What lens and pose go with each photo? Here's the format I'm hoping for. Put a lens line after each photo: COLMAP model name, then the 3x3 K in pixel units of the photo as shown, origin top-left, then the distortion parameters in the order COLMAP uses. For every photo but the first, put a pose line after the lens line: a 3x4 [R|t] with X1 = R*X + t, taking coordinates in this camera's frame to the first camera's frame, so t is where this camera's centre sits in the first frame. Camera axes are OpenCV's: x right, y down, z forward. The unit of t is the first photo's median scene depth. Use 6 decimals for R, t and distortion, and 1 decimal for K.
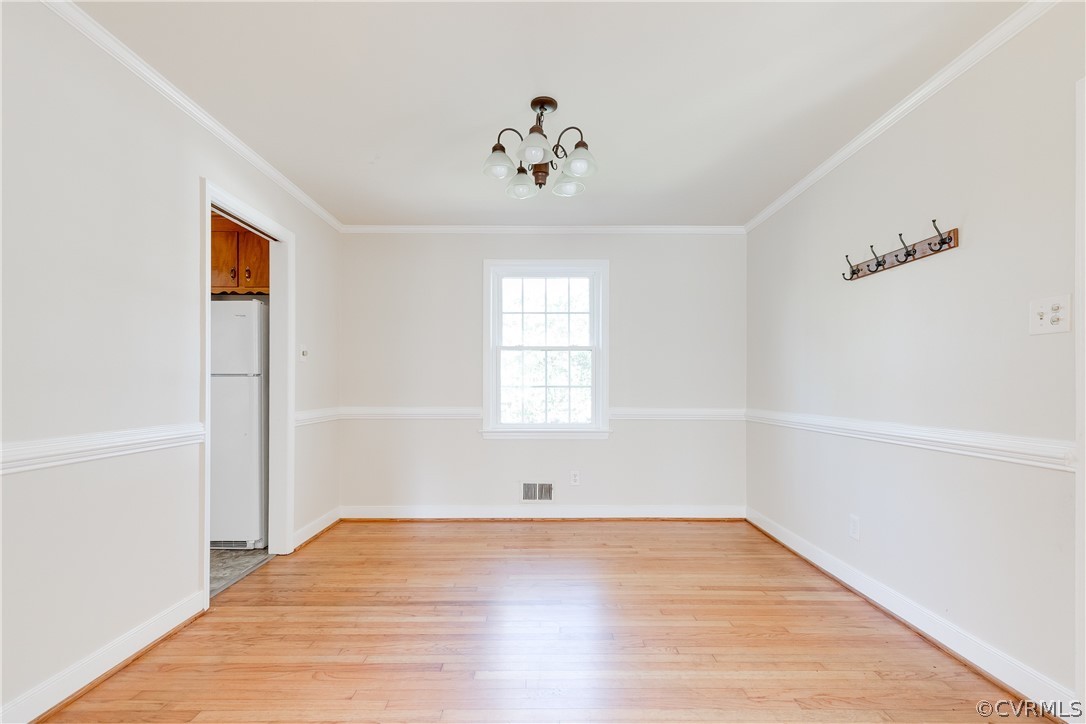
lens RADIAL K [[492.1, 0, 546.7], [0, 492.1, 381.1], [0, 0, 1]] dist [0.000649, -0.000086]
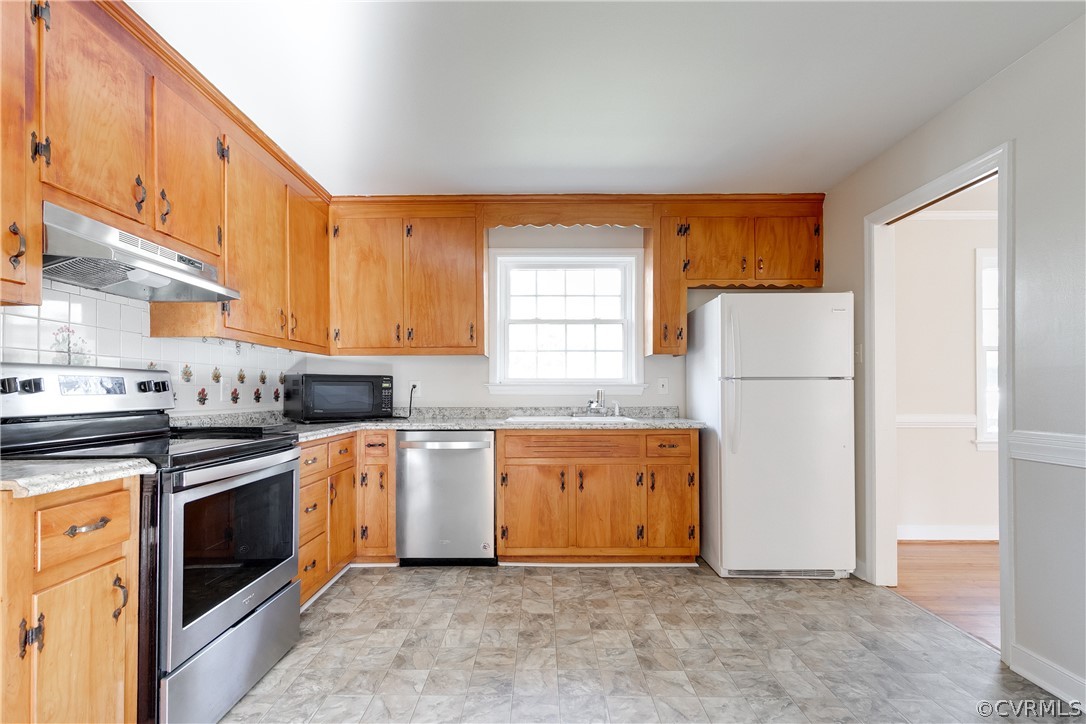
lens RADIAL K [[492.1, 0, 546.7], [0, 492.1, 381.1], [0, 0, 1]] dist [0.000649, -0.000086]
pose [[0.999981, 0.005284, 0.003325, -3.464198], [-0.005243, 0.999913, -0.012088, 0.017979], [-0.003389, 0.012071, 0.999921, 0.402405]]
